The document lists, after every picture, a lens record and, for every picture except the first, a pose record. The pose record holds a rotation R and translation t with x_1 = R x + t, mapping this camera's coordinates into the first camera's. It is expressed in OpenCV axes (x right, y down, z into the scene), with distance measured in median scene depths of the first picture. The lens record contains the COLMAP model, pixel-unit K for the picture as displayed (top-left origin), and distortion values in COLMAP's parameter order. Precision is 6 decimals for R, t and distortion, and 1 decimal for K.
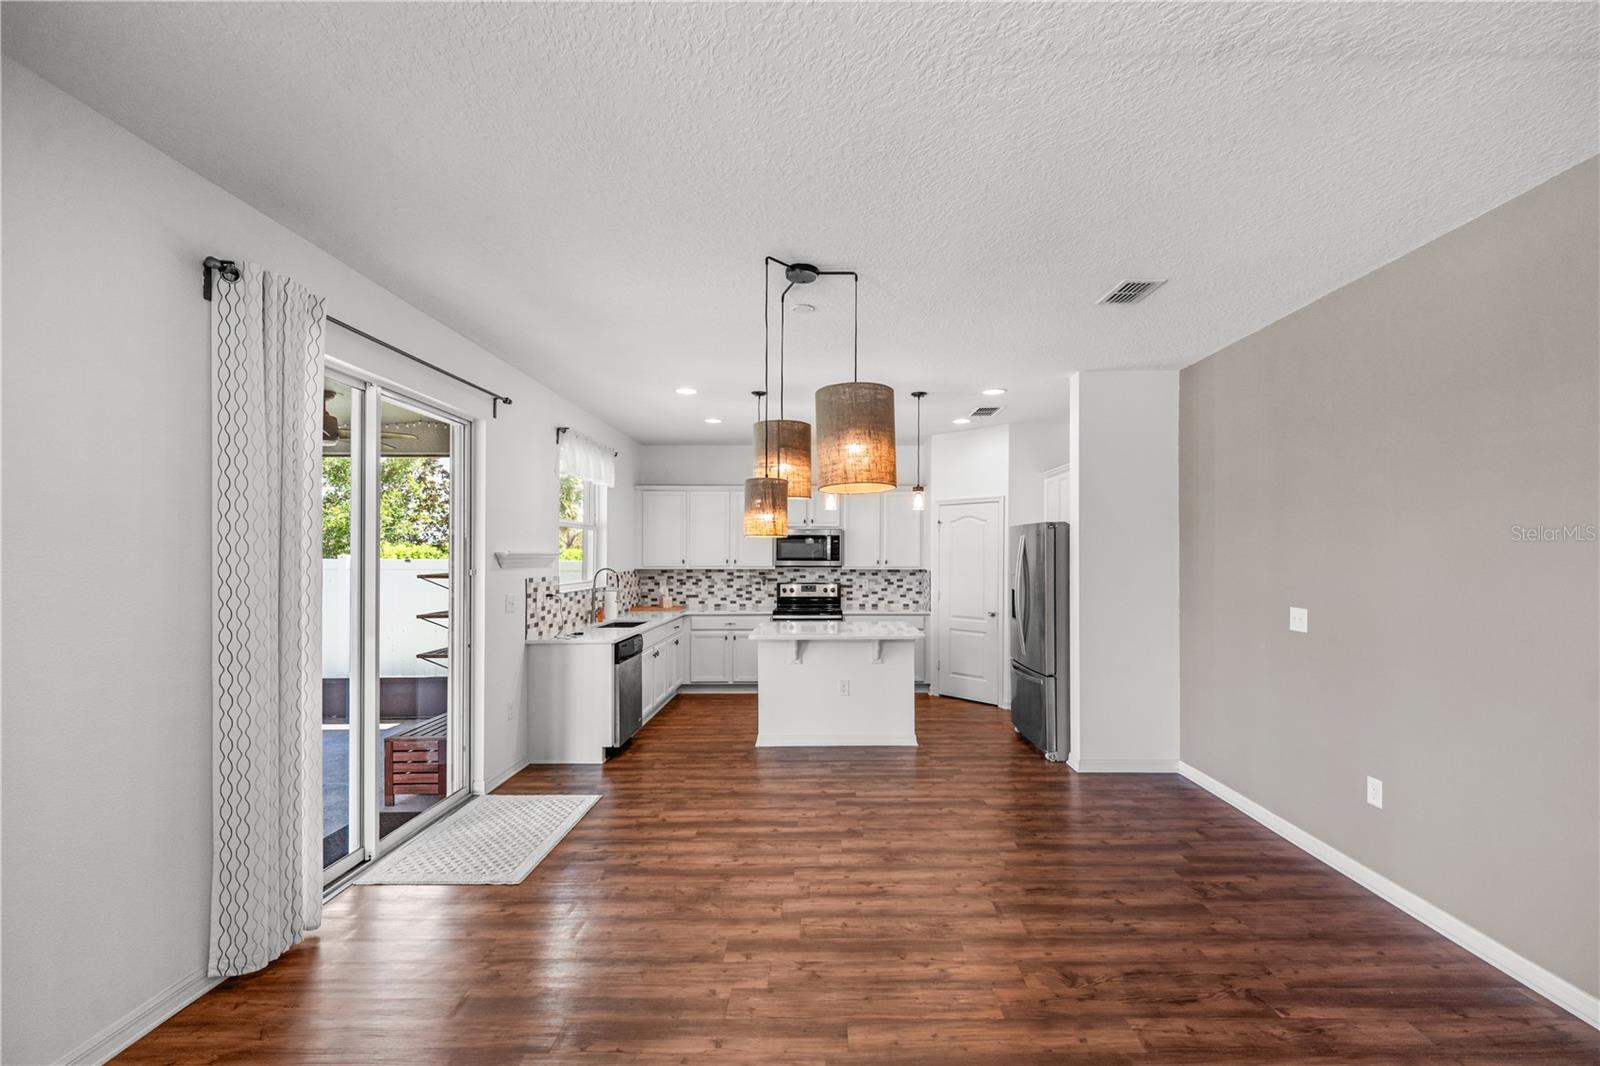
lens RADIAL K [[673.3, 0, 838.7], [0, 673.3, 550.6], [0, 0, 1]] dist [0.000274, -0.012498]
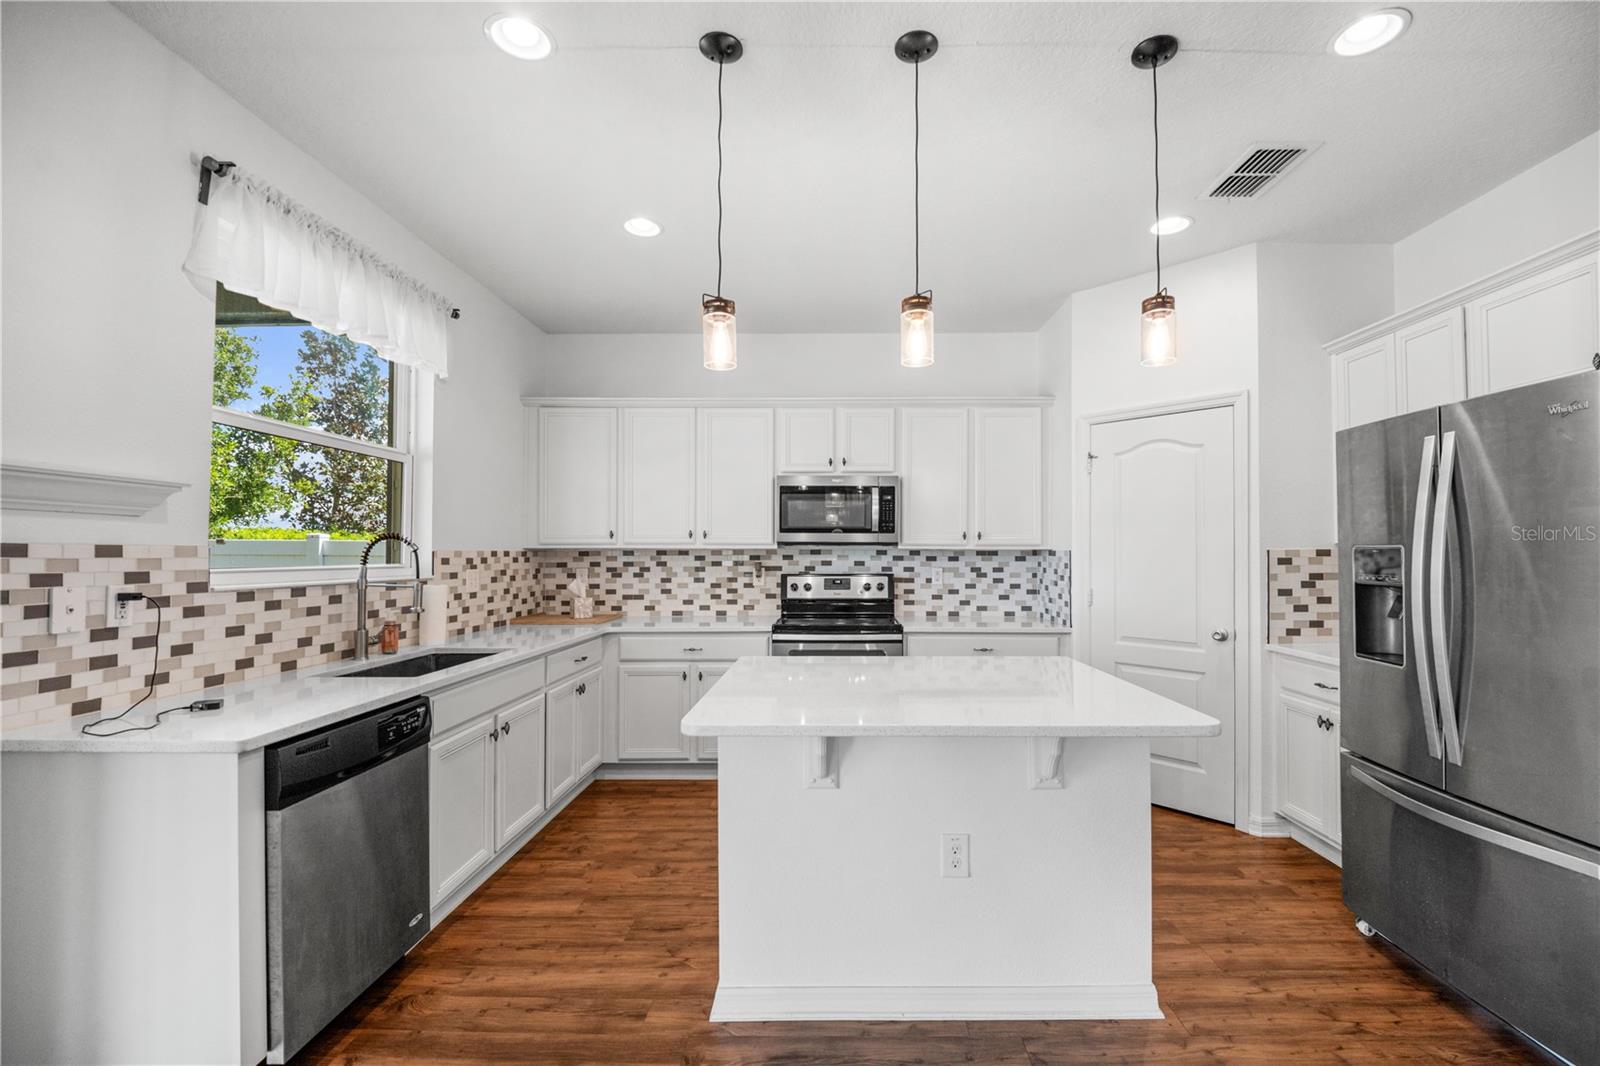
lens RADIAL K [[683.2, 0, 832.7], [0, 683.2, 536.6], [0, 0, 1]] dist [0.031668, -0.021936]
pose [[0.999587, -0.000823, -0.028736, -0.031823], [0.000277, 0.999820, -0.018996, 0.027502], [0.028747, 0.018981, 0.999407, 0.425336]]
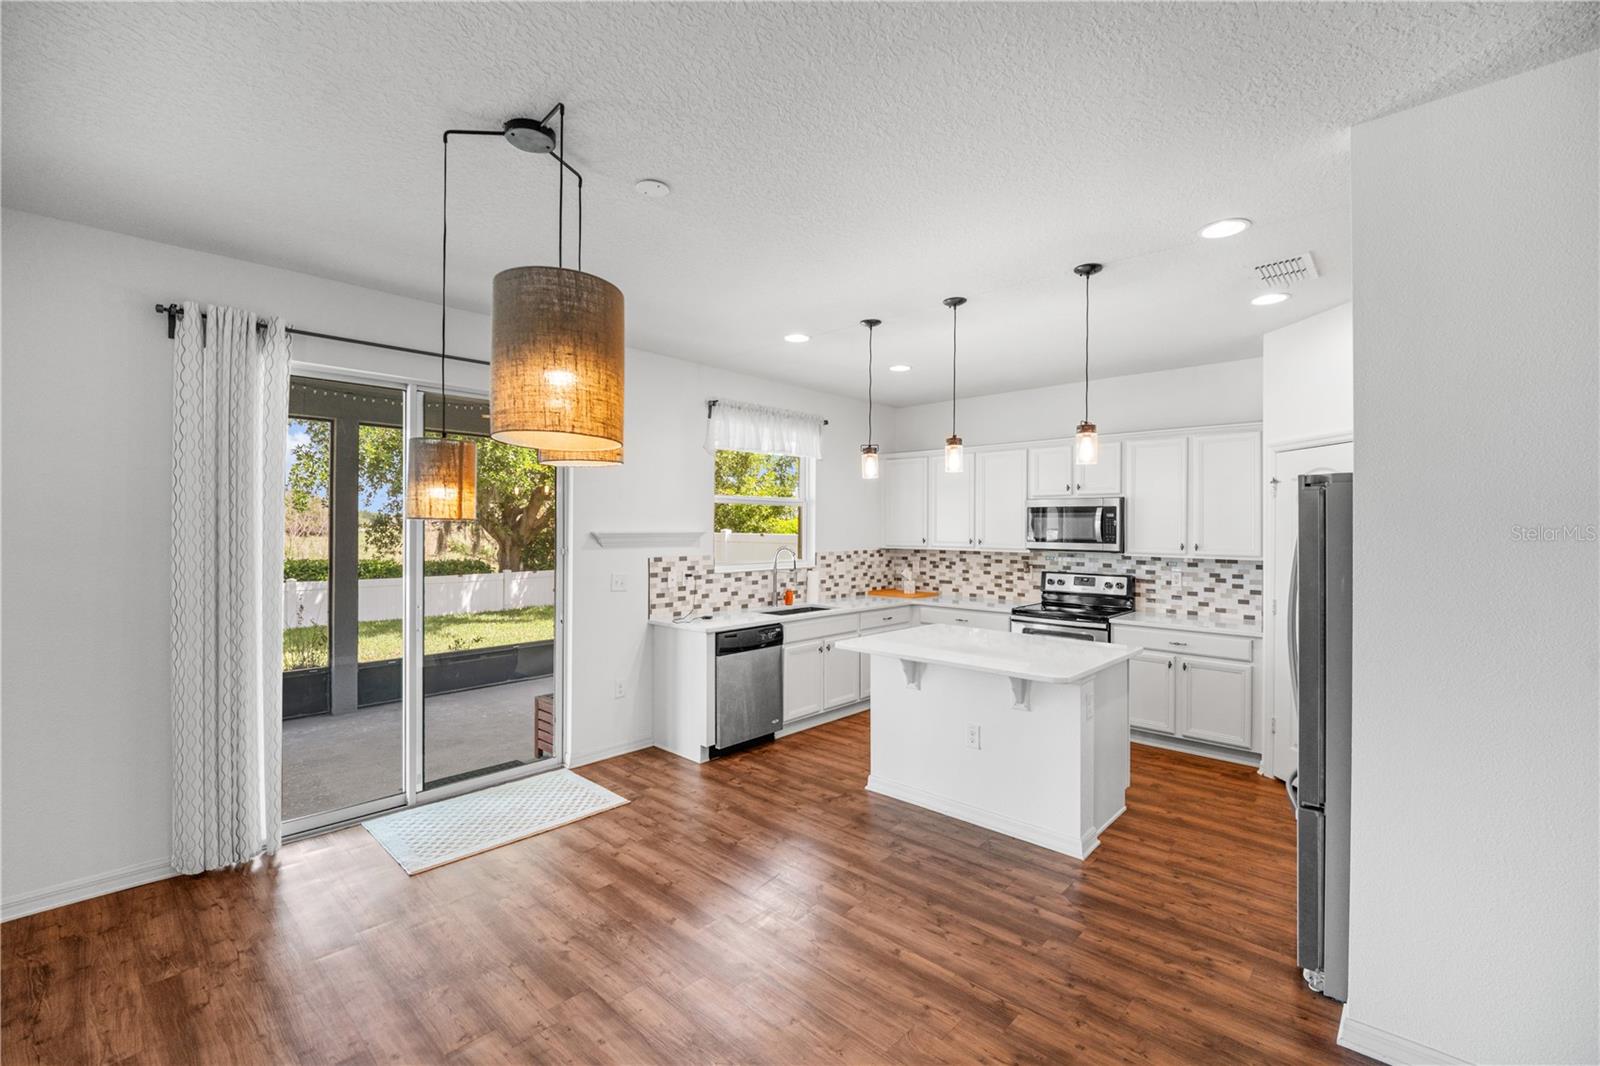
lens RADIAL K [[678.0, 0, 797.1], [0, 678.0, 523.1], [0, 0, 1]] dist [0.001234, -0.012718]
pose [[0.713021, -0.000096, -0.701143, 0.241758], [0.000942, 0.999999, 0.000820, -0.006294], [0.701142, -0.001245, 0.713020, 0.271602]]
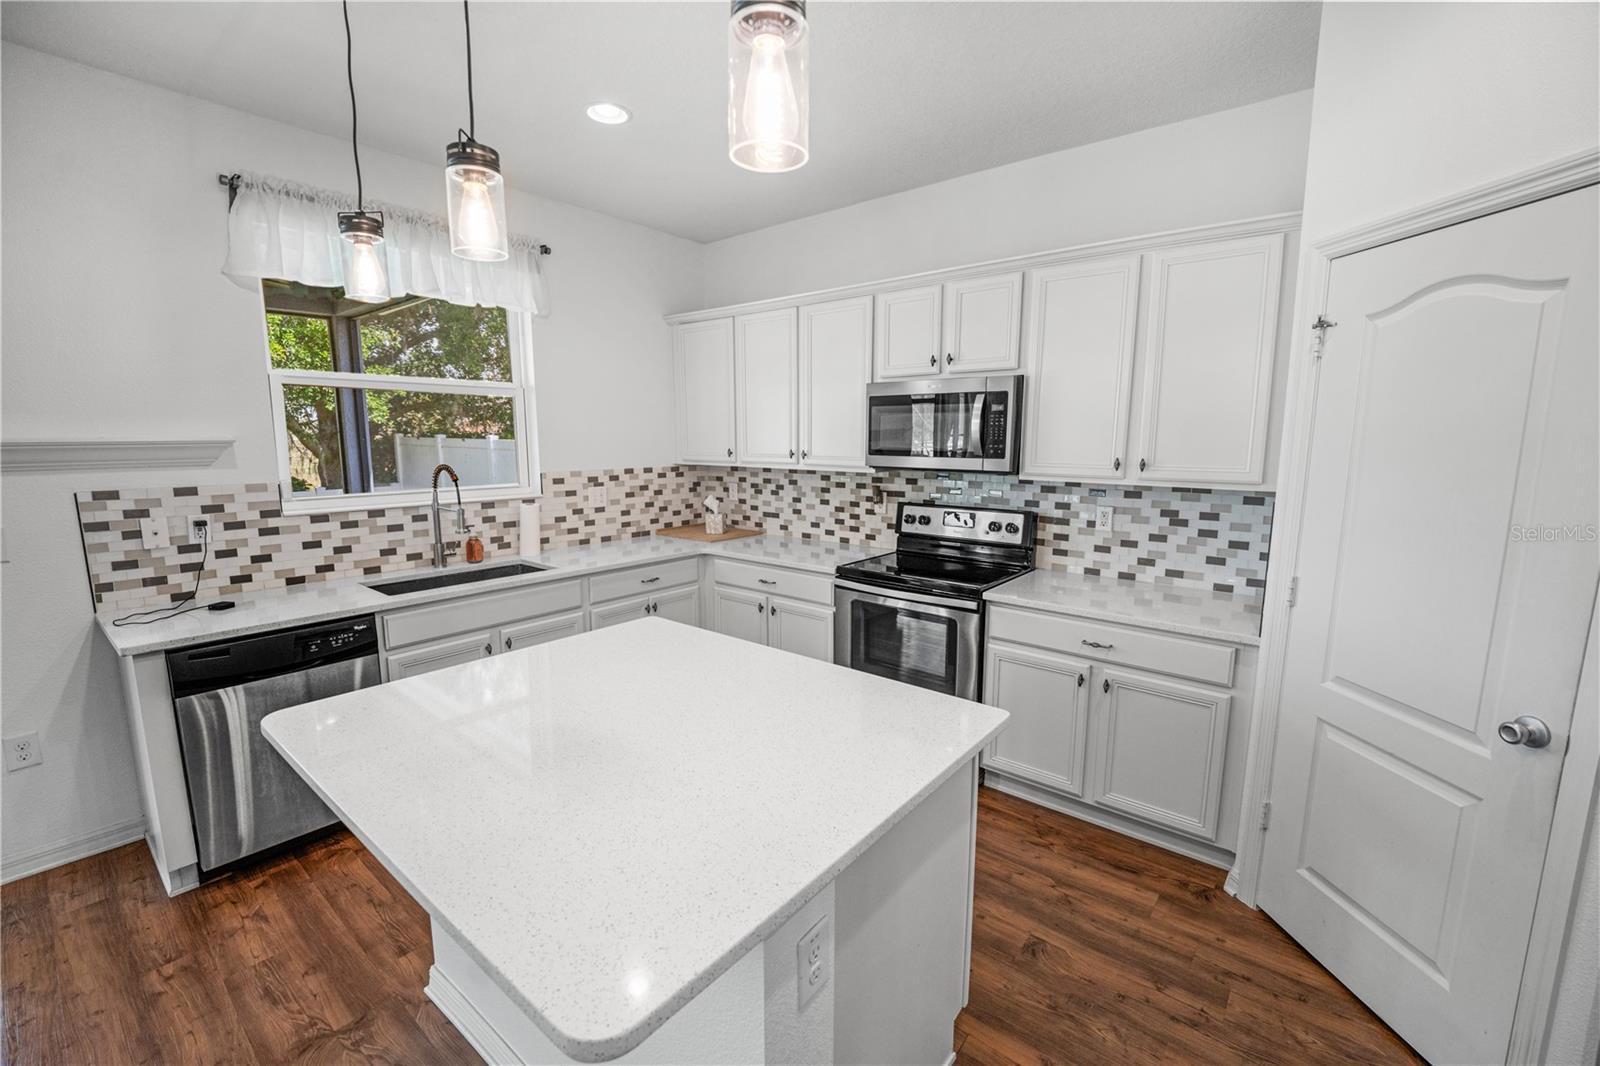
lens RADIAL K [[656.3, 0, 800.0], [0, 656.3, 533.0], [0, 0, 1]] dist [0.017412, -0.023184]
pose [[0.759278, 0.097278, -0.643455, 0.152592], [0.002359, 0.988346, 0.152203, -0.000274], [0.650763, -0.117082, 0.750200, 0.607639]]
